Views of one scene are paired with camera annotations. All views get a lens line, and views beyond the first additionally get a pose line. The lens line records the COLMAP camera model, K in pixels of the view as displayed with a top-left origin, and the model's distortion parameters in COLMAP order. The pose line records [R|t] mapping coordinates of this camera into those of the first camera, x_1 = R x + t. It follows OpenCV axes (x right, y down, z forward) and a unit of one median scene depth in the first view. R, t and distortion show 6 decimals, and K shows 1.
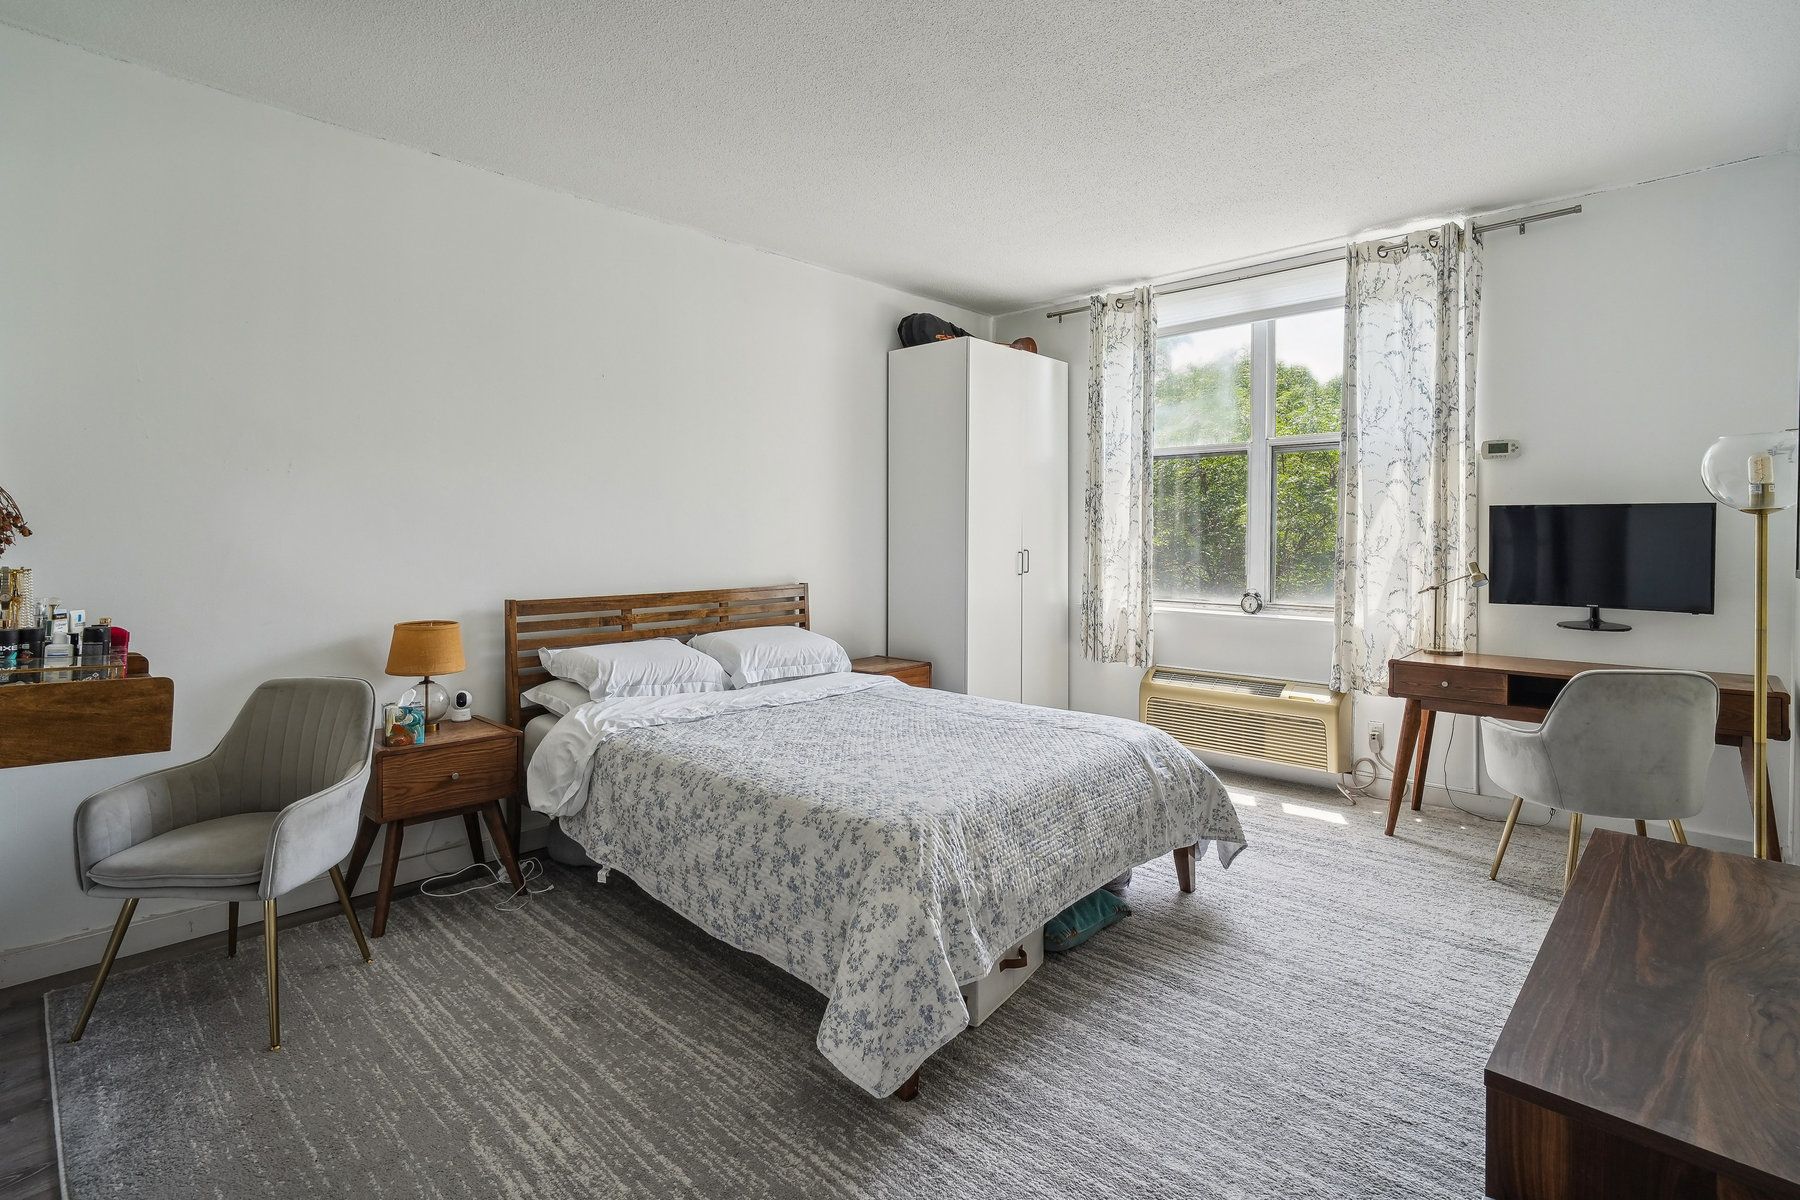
lens RADIAL K [[867.1, 0, 892.5], [0, 867.1, 543.2], [0, 0, 1]] dist [-0.010704, -0.001901]
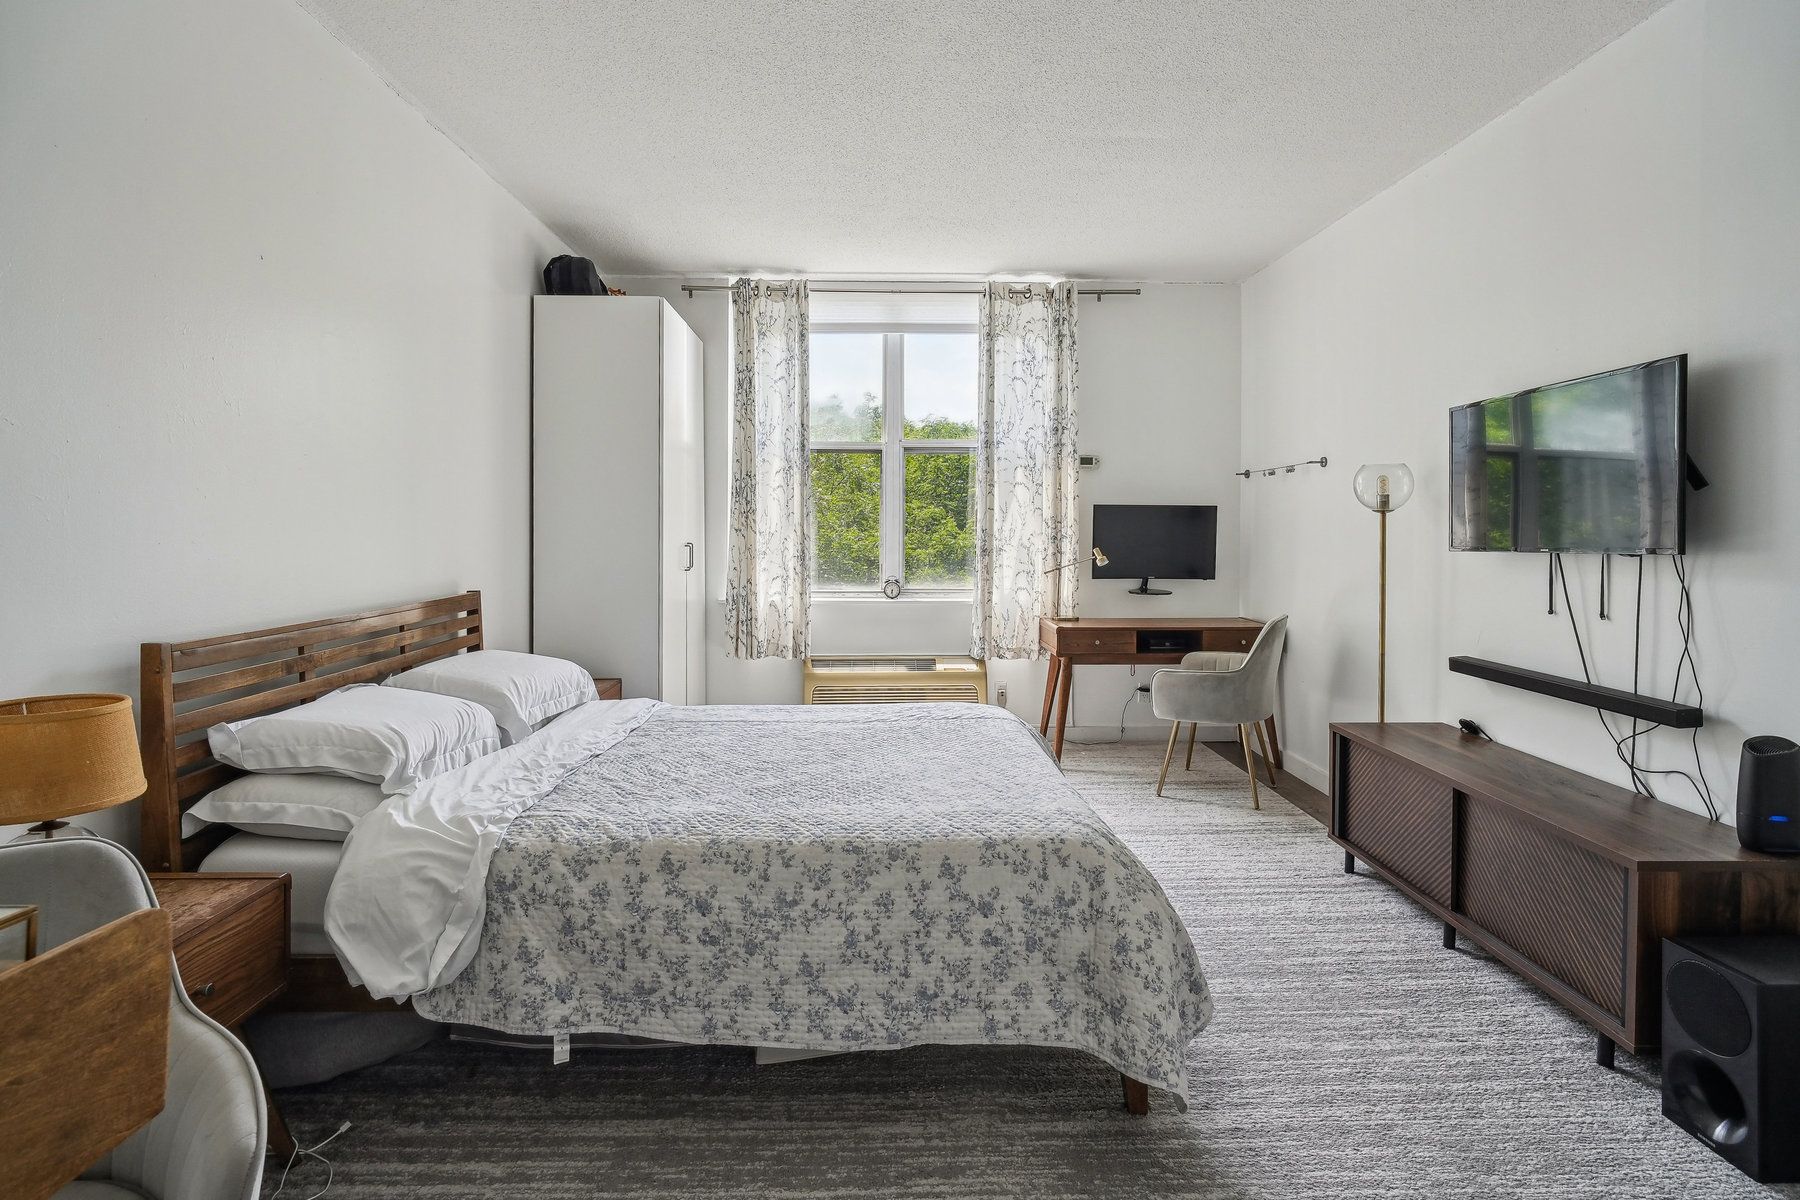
lens RADIAL K [[867.1, 0, 901.4], [0, 867.1, 539.4], [0, 0, 1]] dist [-0.010704, -0.001901]
pose [[0.708689, -0.007286, 0.705484, -0.430469], [0.005920, 0.999973, 0.004381, 0.001673], [-0.705497, 0.001072, 0.708712, 0.261404]]
